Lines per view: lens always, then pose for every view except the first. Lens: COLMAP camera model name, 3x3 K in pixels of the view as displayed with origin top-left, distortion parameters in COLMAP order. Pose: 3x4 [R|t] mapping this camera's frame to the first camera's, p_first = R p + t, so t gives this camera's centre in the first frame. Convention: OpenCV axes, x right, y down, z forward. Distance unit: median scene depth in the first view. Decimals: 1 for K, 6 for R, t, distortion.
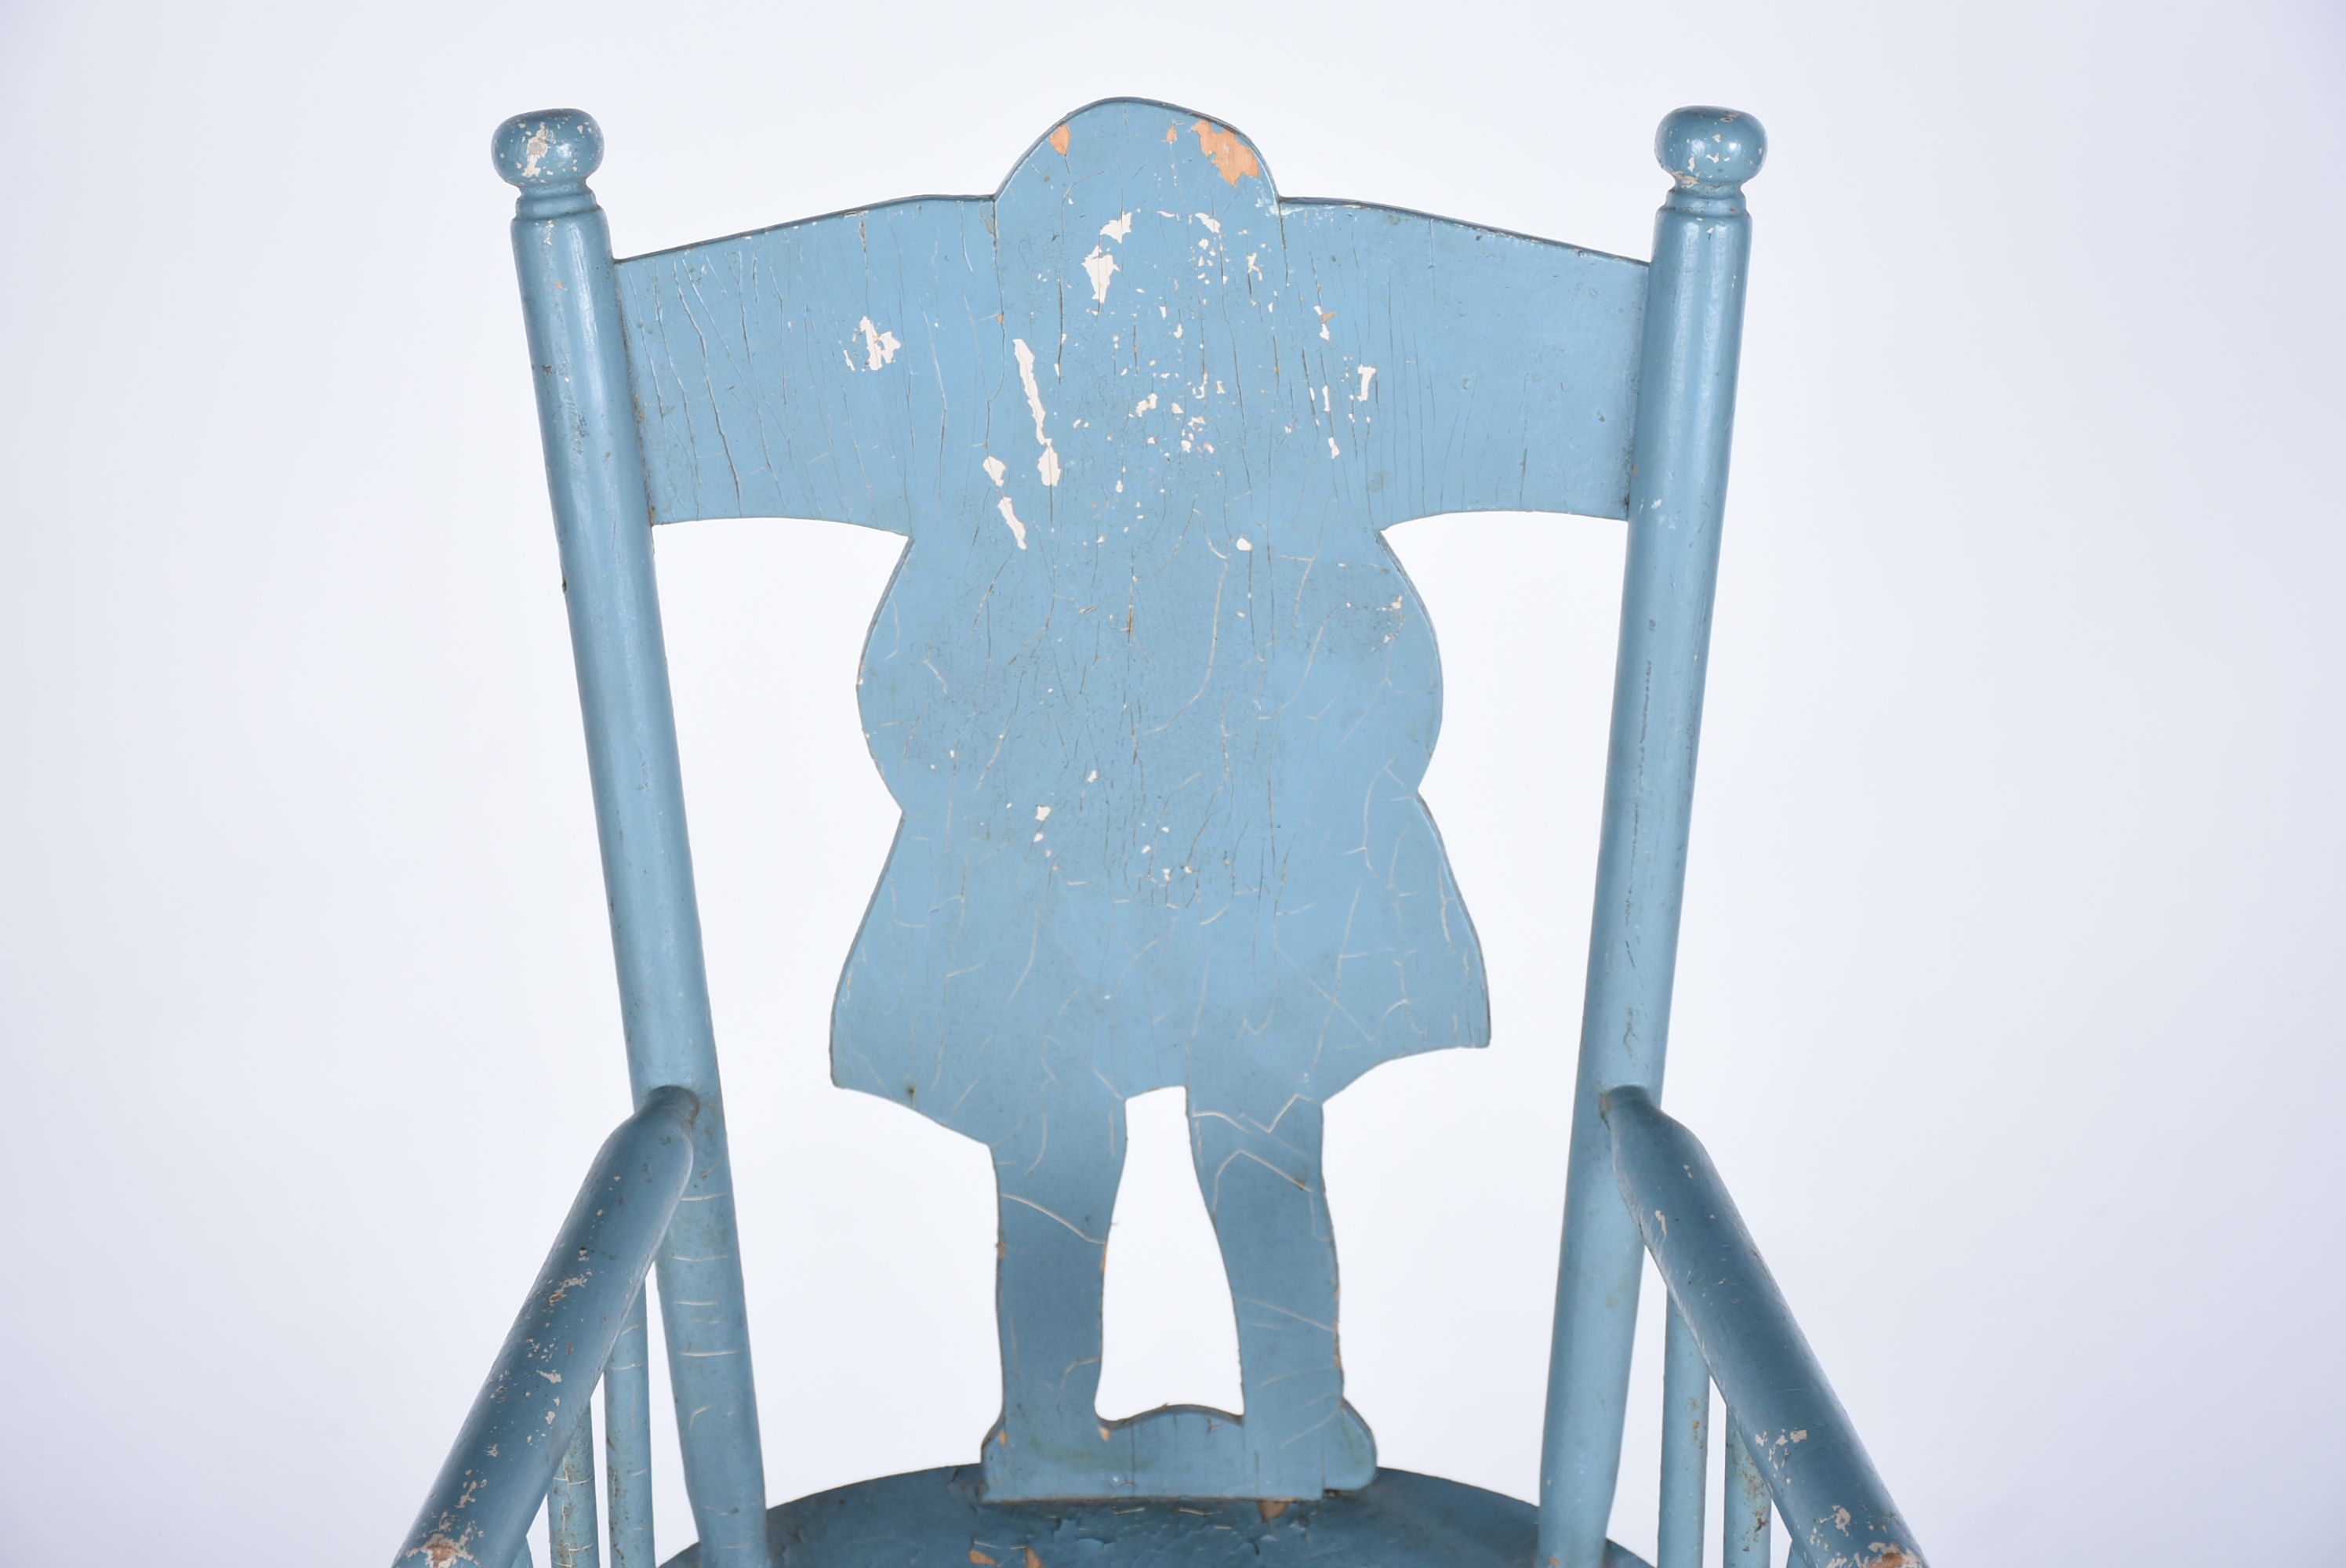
lens RADIAL K [[5876.2, 0, 1173.2], [0, 5876.2, 784.2], [0, 0, 1]] dist [0.005774, 0.000000]
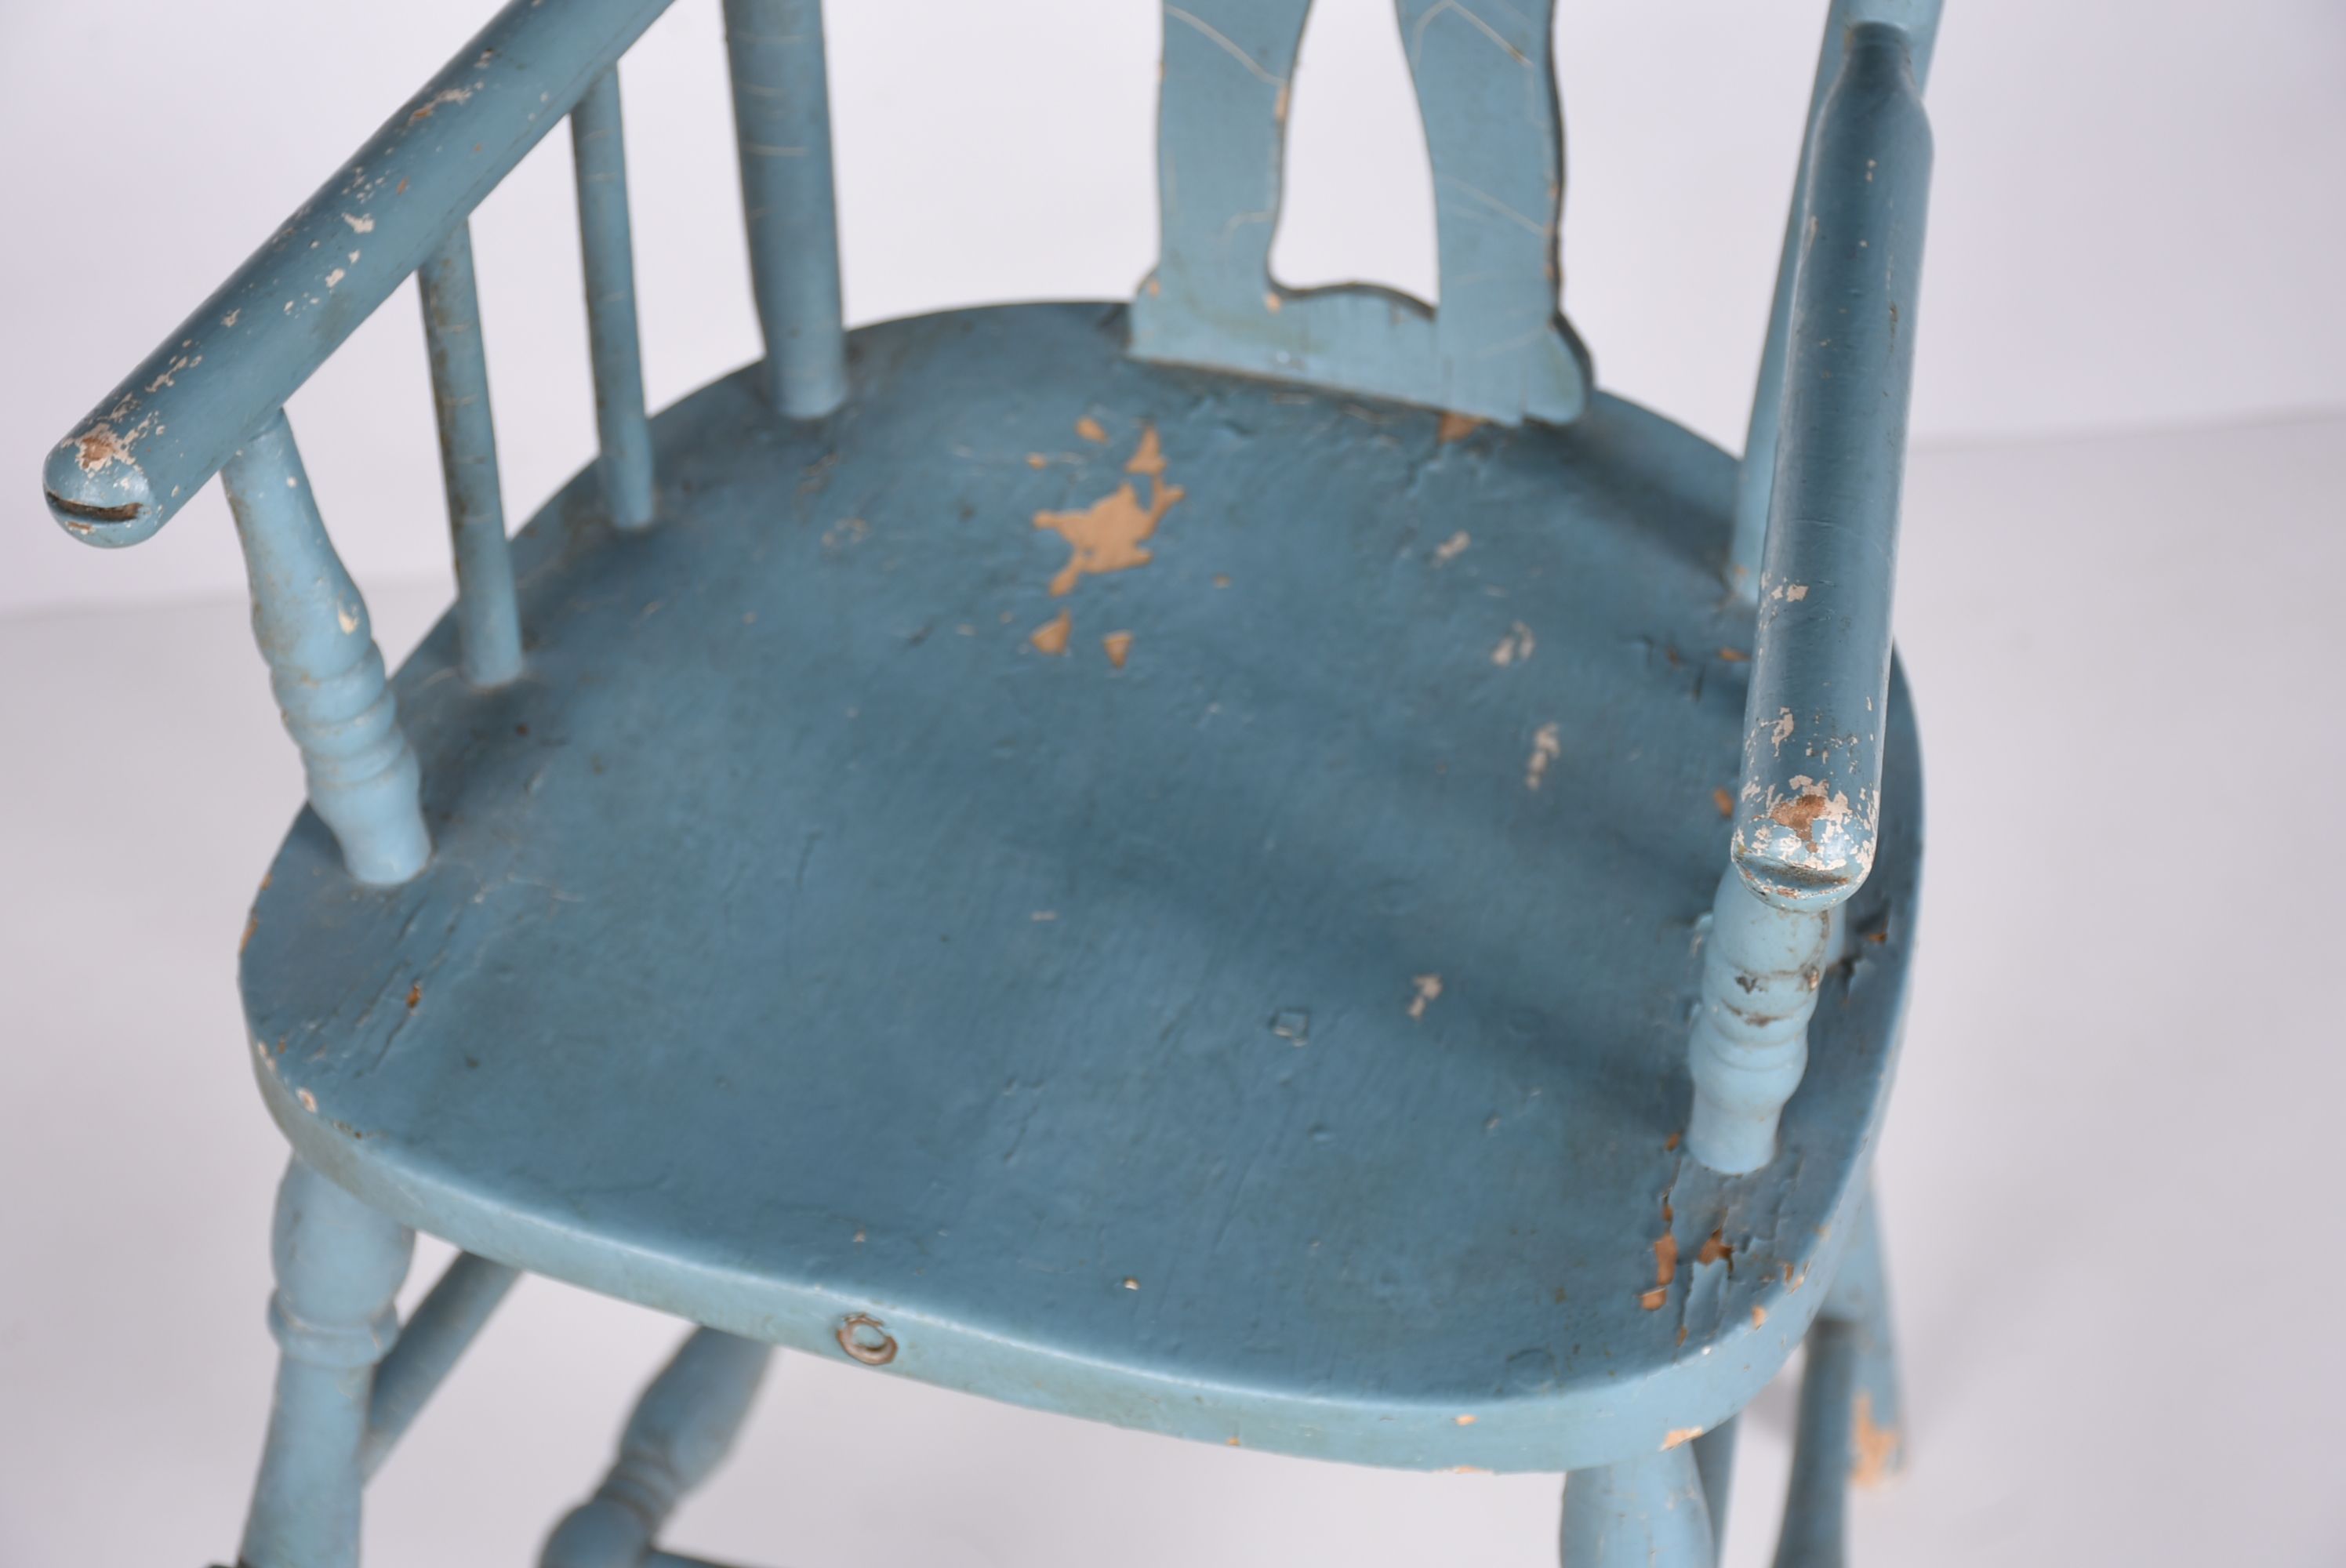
lens RADIAL K [[5804.0, 0, 1172.9], [0, 5804.0, 778.7], [0, 0, 1]] dist [-0.148903, 0.000000]
pose [[0.951453, 0.196997, -0.236496, 0.181608], [-0.116357, 0.941541, 0.316167, -0.082412], [0.284954, -0.273300, 0.918754, 0.232899]]
